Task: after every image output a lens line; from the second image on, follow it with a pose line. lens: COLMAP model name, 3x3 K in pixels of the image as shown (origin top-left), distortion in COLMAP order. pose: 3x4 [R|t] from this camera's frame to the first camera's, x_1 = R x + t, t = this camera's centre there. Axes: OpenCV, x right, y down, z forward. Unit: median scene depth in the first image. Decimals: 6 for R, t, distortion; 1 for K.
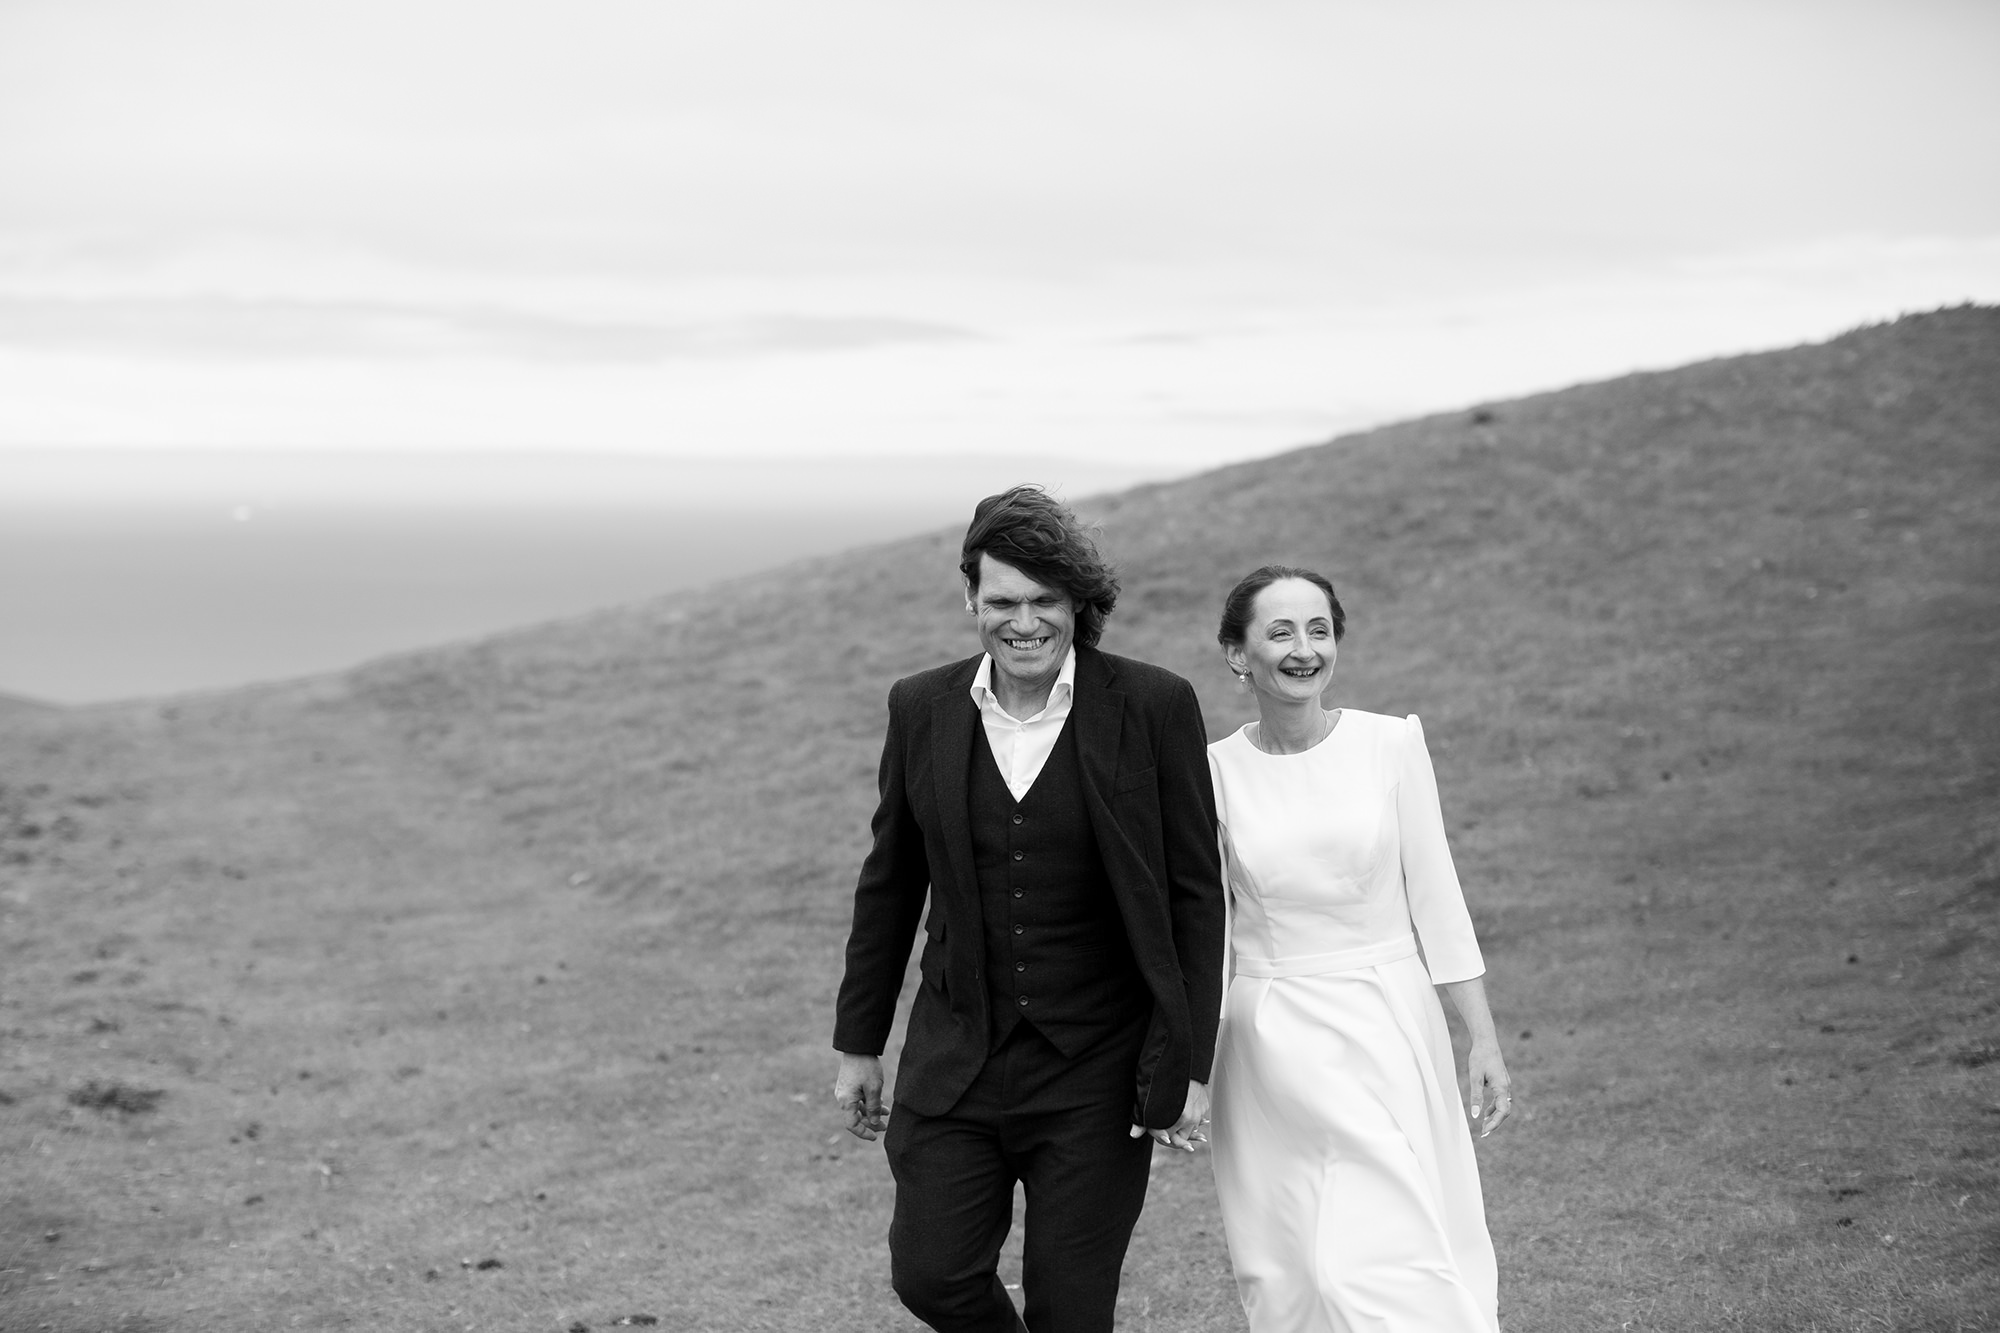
lens RADIAL K [[2926.9, 0, 1002.4], [0, 2926.9, 668.1], [0, 0, 1]] dist [0.004299, 0.000000]
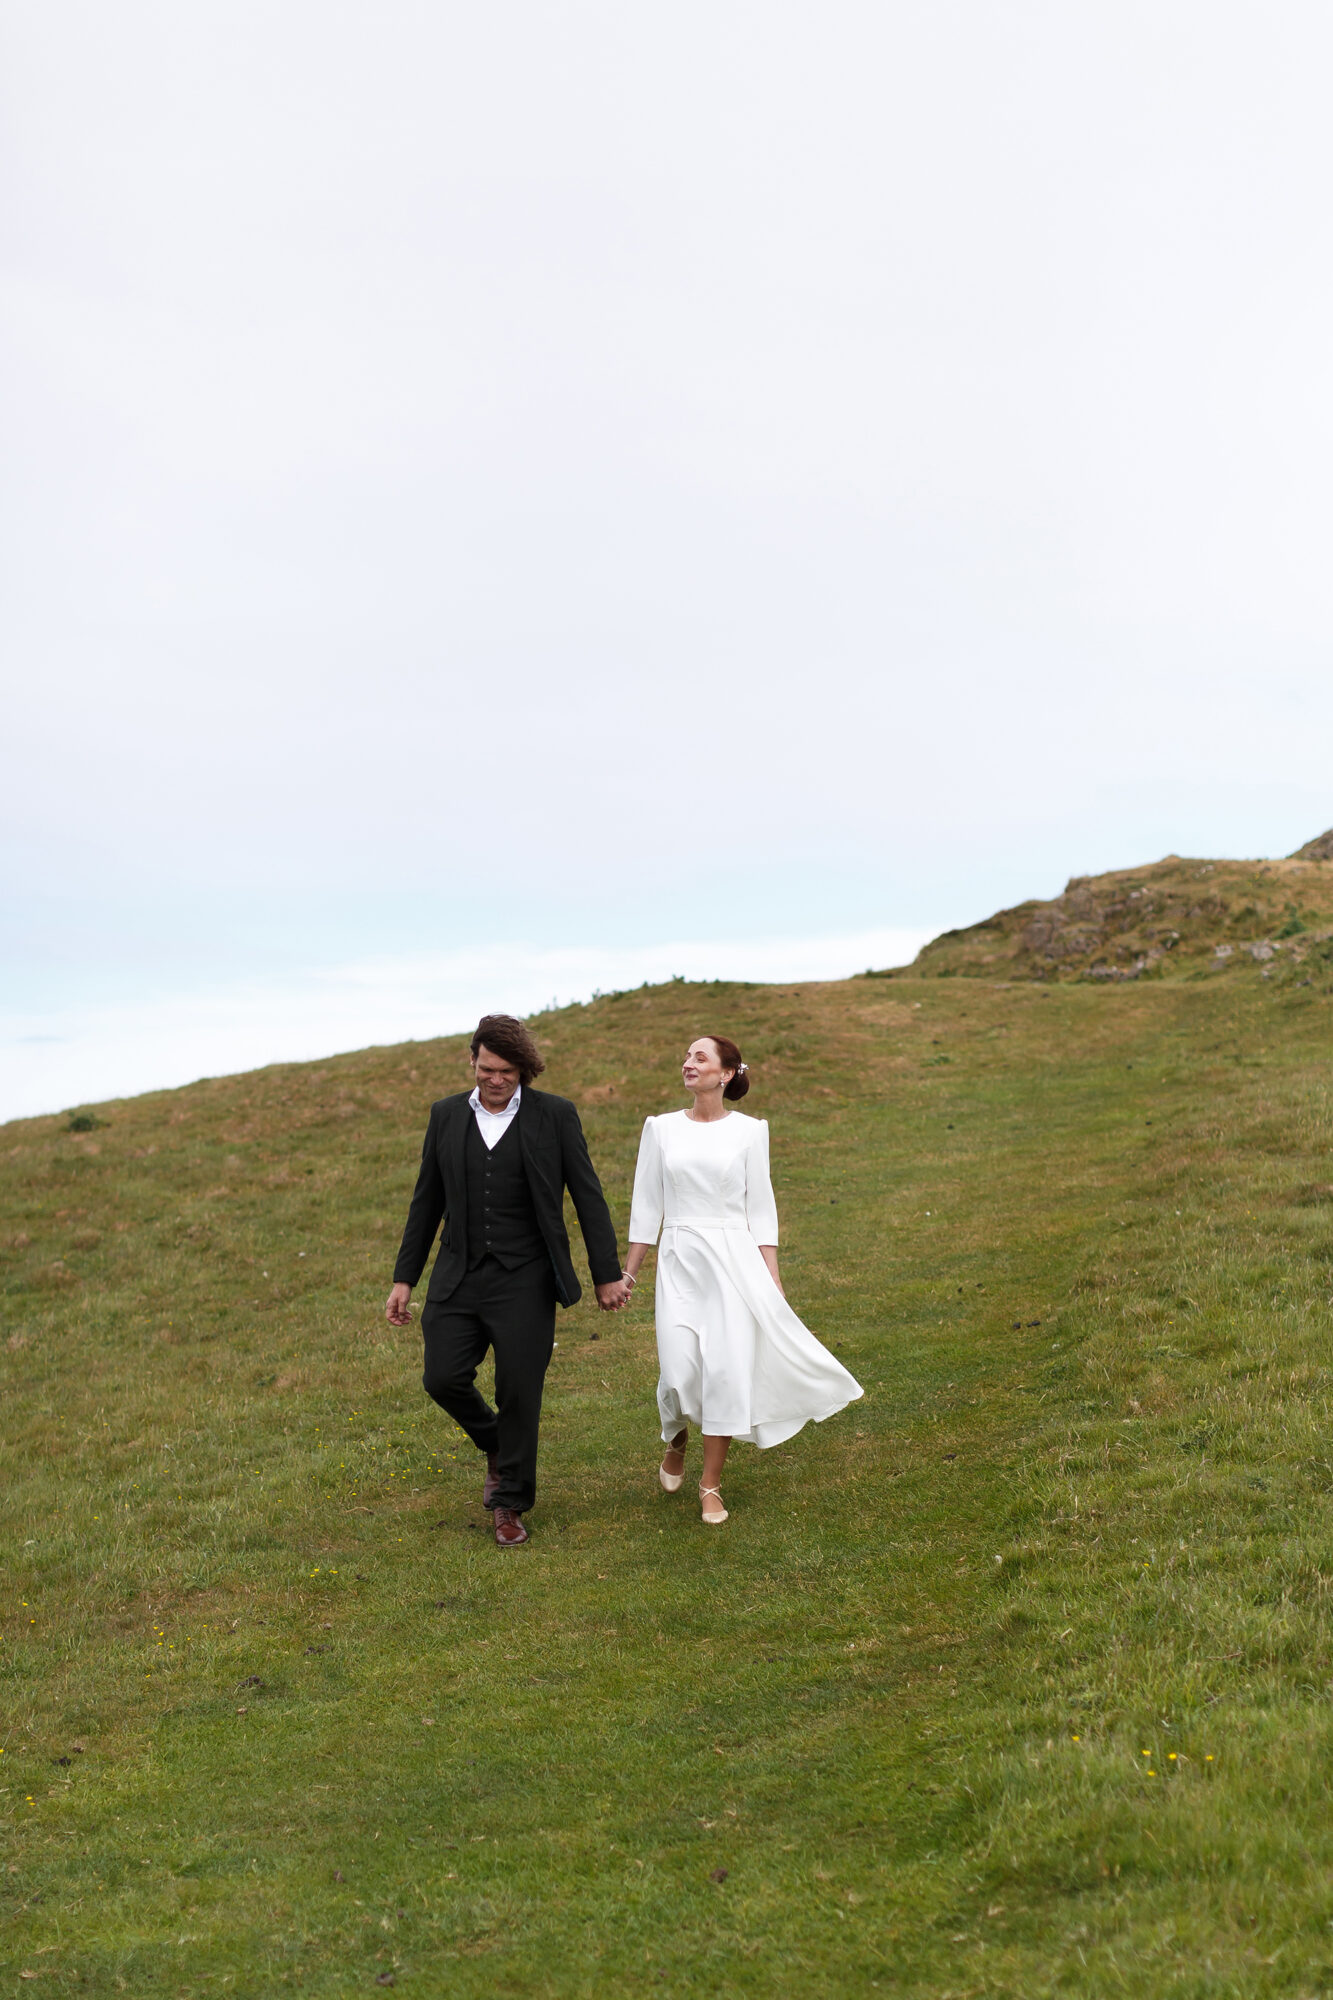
lens RADIAL K [[2926.9, 0, 668.3], [0, 2926.9, 1004.5], [0, 0, 1]] dist [0.004299, 0.000000]
pose [[0.935884, 0.017019, 0.351898, 0.050819], [0.032799, 0.990286, -0.135125, -0.010295], [-0.350779, 0.138003, 0.926234, 0.313183]]
